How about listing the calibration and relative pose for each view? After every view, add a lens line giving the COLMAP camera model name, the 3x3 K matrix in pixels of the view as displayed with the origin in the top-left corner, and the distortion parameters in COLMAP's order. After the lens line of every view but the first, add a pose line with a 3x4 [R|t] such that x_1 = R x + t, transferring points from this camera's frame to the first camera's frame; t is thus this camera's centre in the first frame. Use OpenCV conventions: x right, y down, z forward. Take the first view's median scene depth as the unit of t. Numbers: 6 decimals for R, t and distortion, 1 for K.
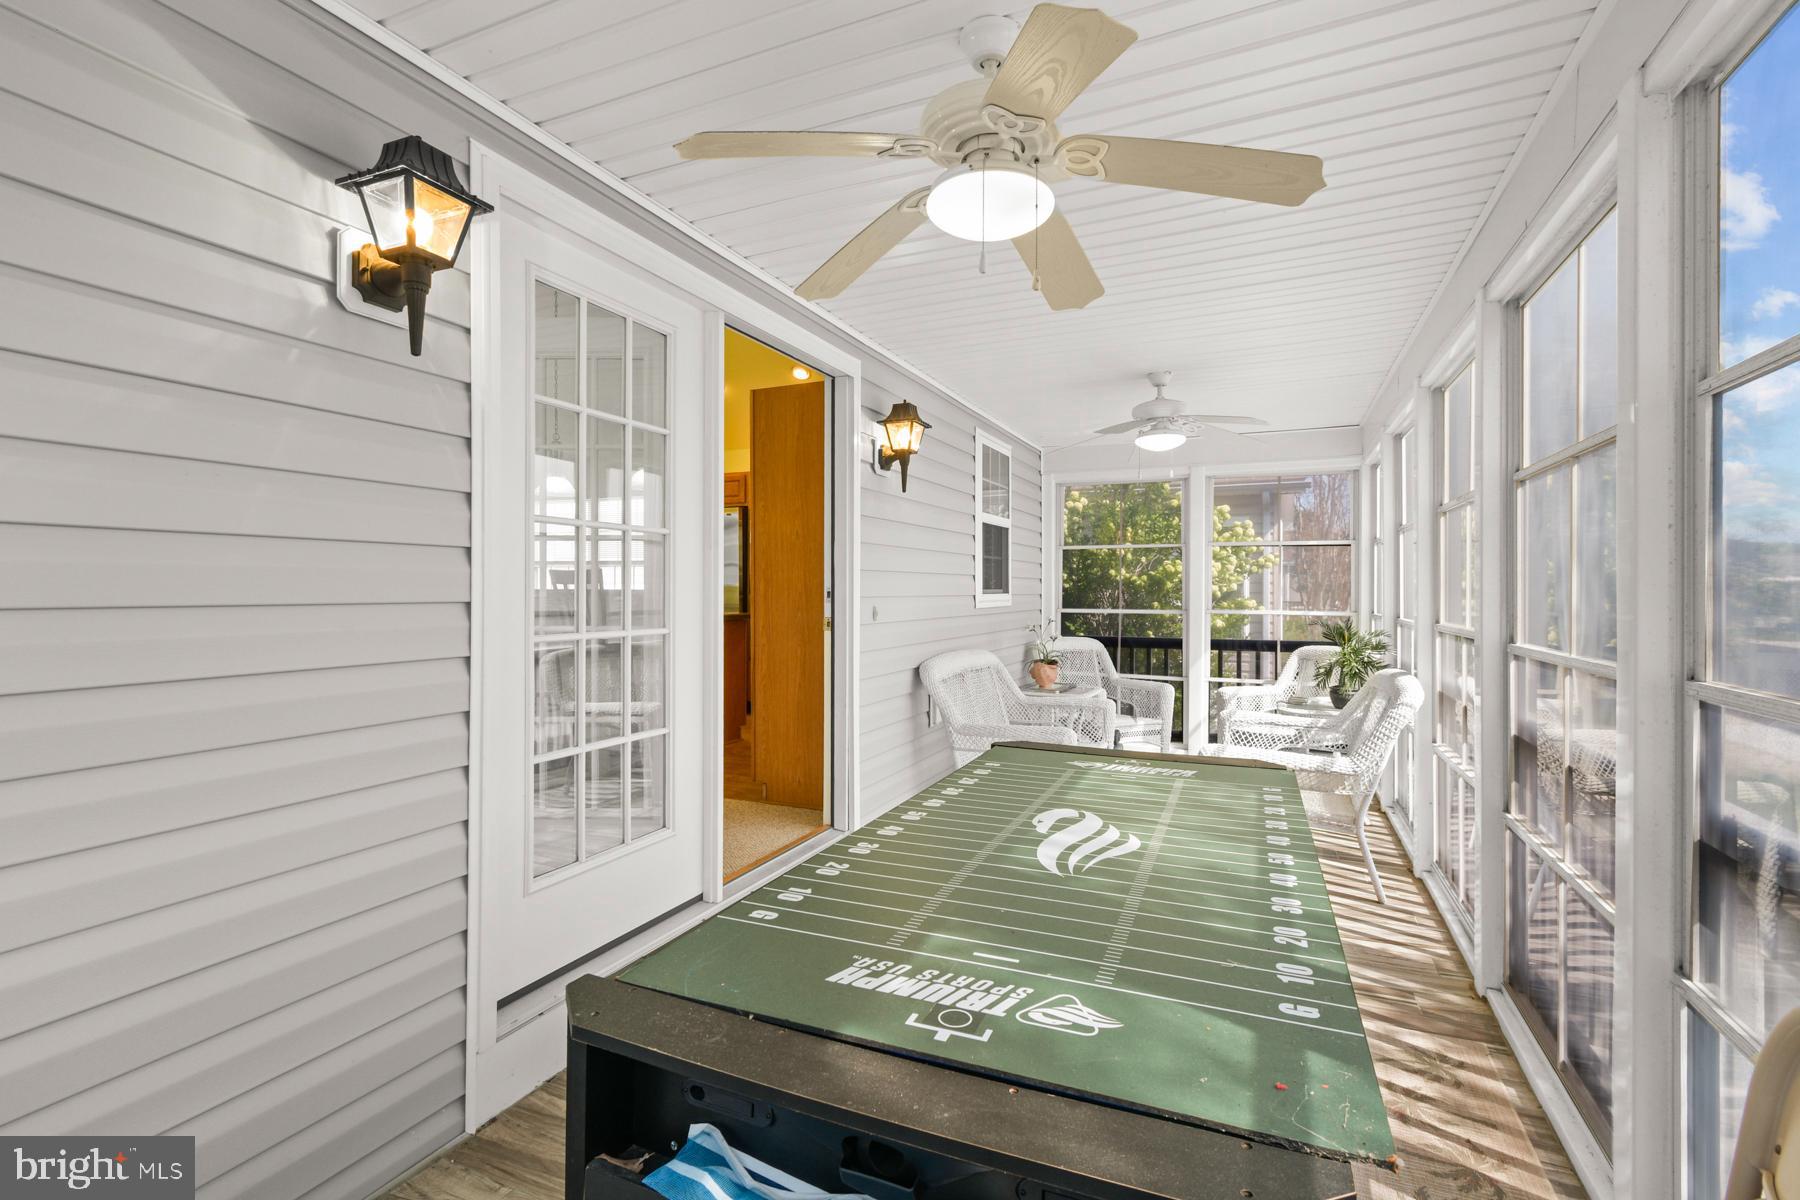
lens RADIAL K [[821.9, 0, 899.4], [0, 821.9, 594.8], [0, 0, 1]] dist [0.004465, -0.001863]
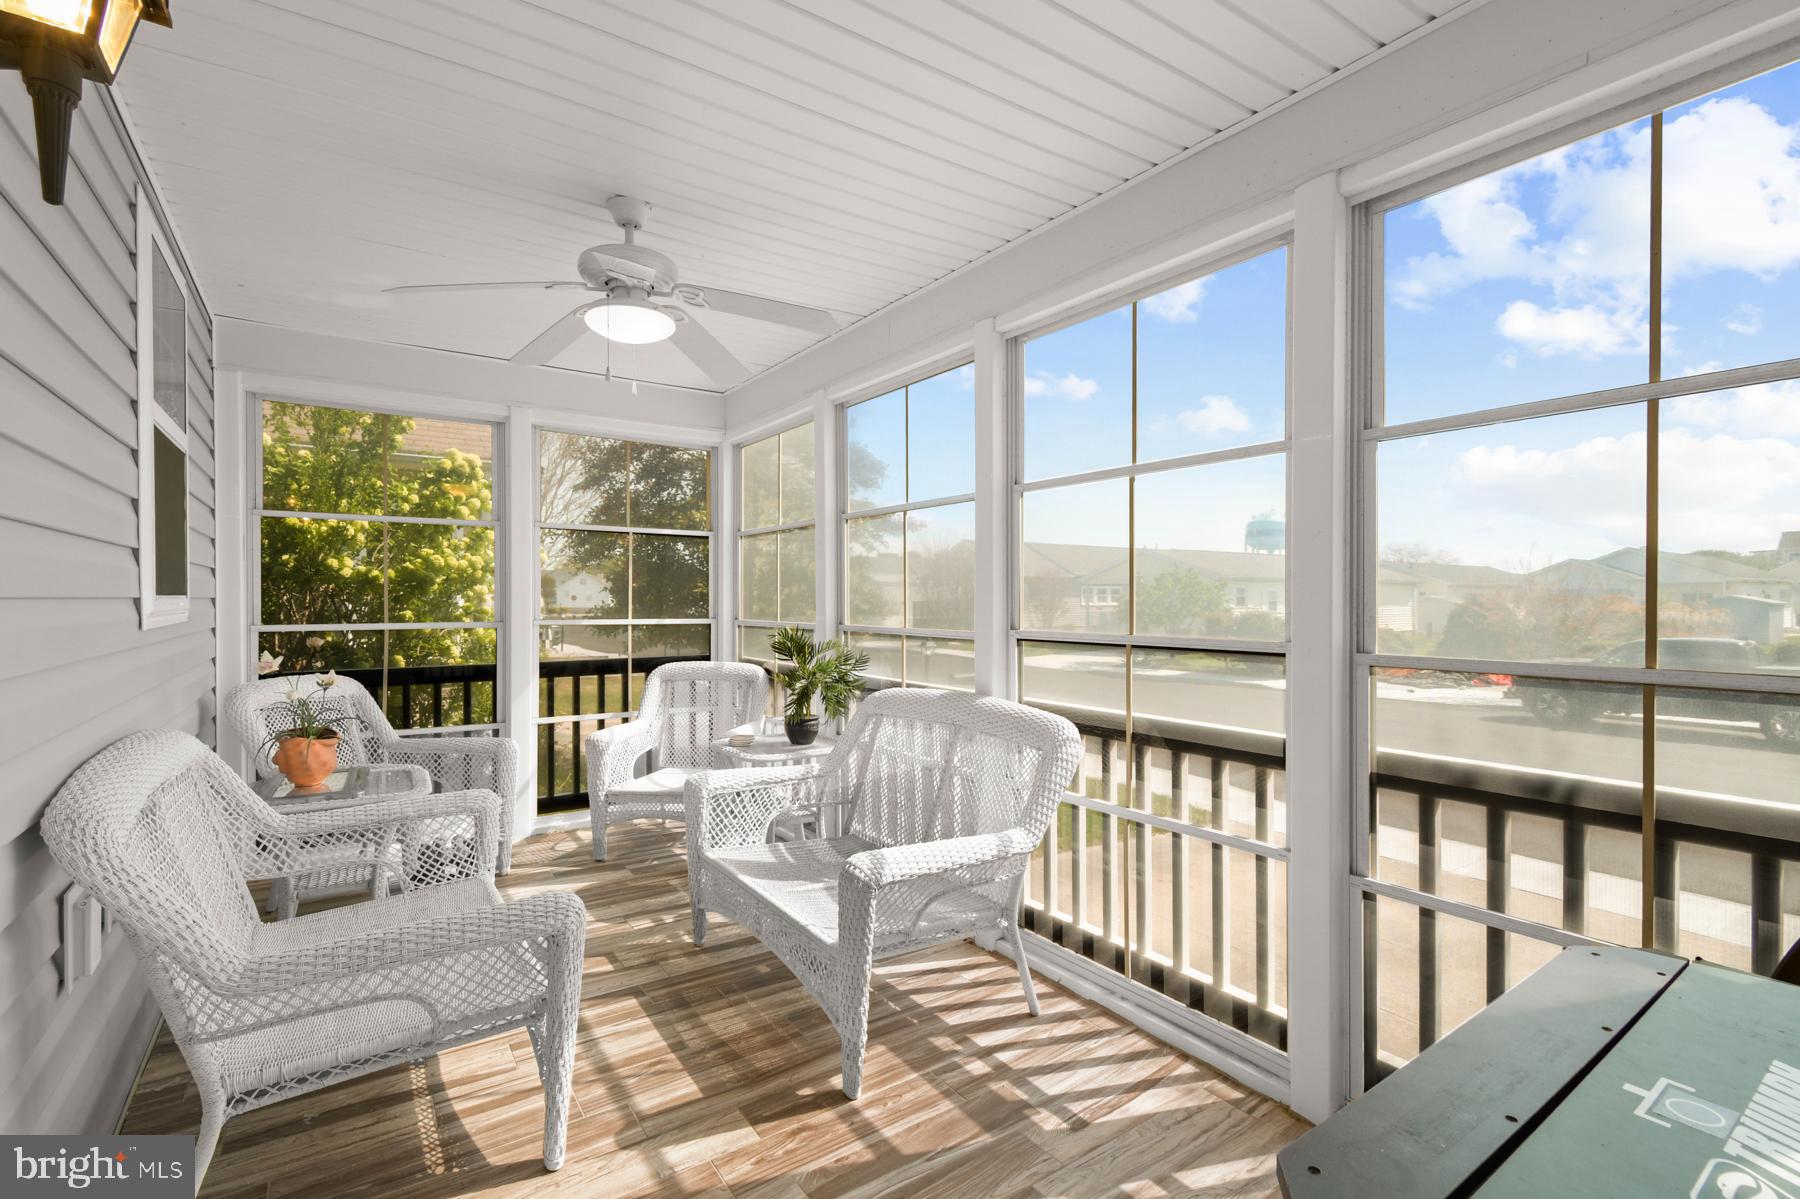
lens RADIAL K [[821.9, 0, 911.9], [0, 821.9, 601.4], [0, 0, 1]] dist [0.004465, -0.001863]
pose [[0.513264, -0.004575, 0.858219, -0.051735], [0.003983, 0.999988, 0.002949, 0.001743], [-0.858222, 0.001904, 0.513276, 0.380508]]
